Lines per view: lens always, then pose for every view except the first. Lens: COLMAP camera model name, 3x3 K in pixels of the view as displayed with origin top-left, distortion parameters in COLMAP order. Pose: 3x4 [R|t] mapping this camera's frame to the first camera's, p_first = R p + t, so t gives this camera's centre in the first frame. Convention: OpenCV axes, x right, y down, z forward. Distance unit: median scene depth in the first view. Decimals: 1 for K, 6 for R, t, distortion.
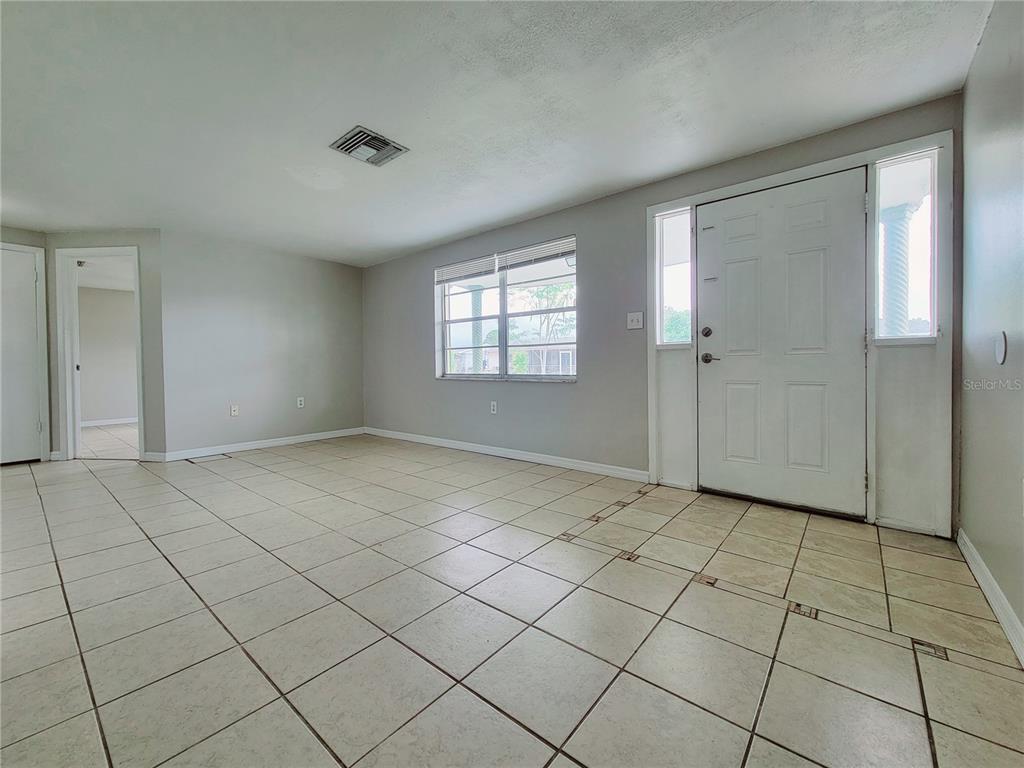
lens RADIAL K [[420.1, 0, 513.1], [0, 420.1, 375.6], [0, 0, 1]] dist [0.002169, -0.000198]
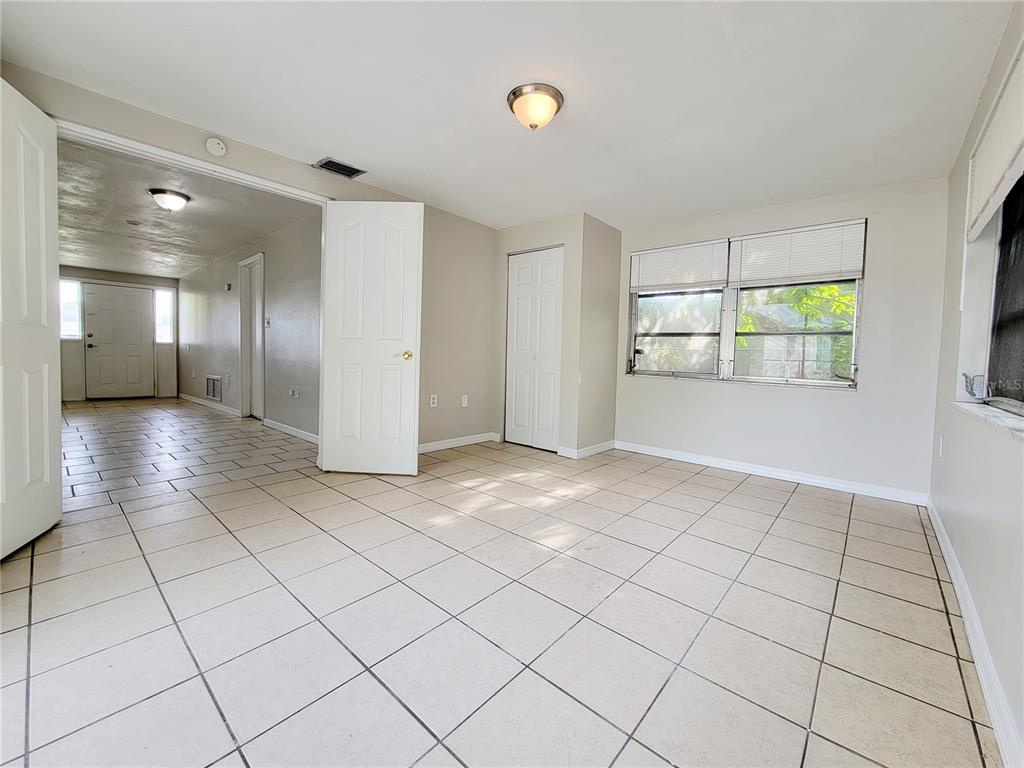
lens RADIAL K [[420.1, 0, 509.3], [0, 420.1, 368.4], [0, 0, 1]] dist [0.002169, -0.000198]
pose [[0.033599, -0.026855, 0.999075, -1.562724], [-0.005063, 0.999622, 0.027040, 0.010423], [-0.999423, -0.005967, 0.033450, -1.250045]]
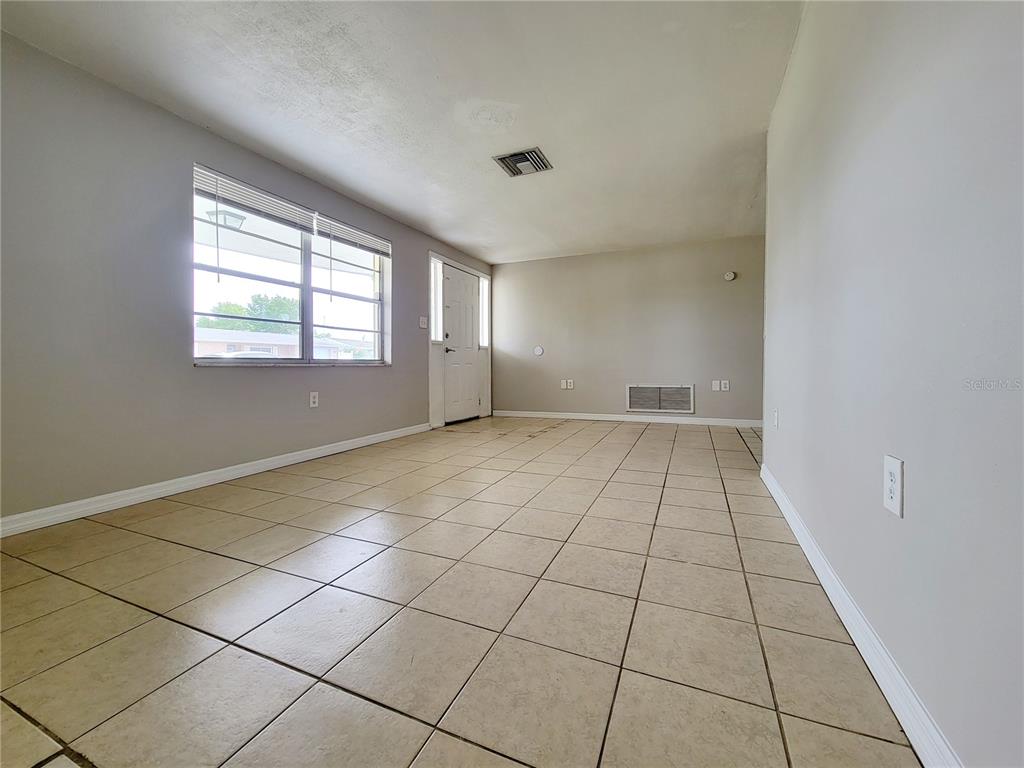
lens RADIAL K [[420.1, 0, 509.7], [0, 420.1, 366.2], [0, 0, 1]] dist [0.002169, -0.000198]
pose [[-0.280158, 0.002662, 0.959950, -1.078677], [0.027773, 0.999600, 0.005333, 0.021027], [-0.959552, 0.028155, -0.280120, 1.008235]]
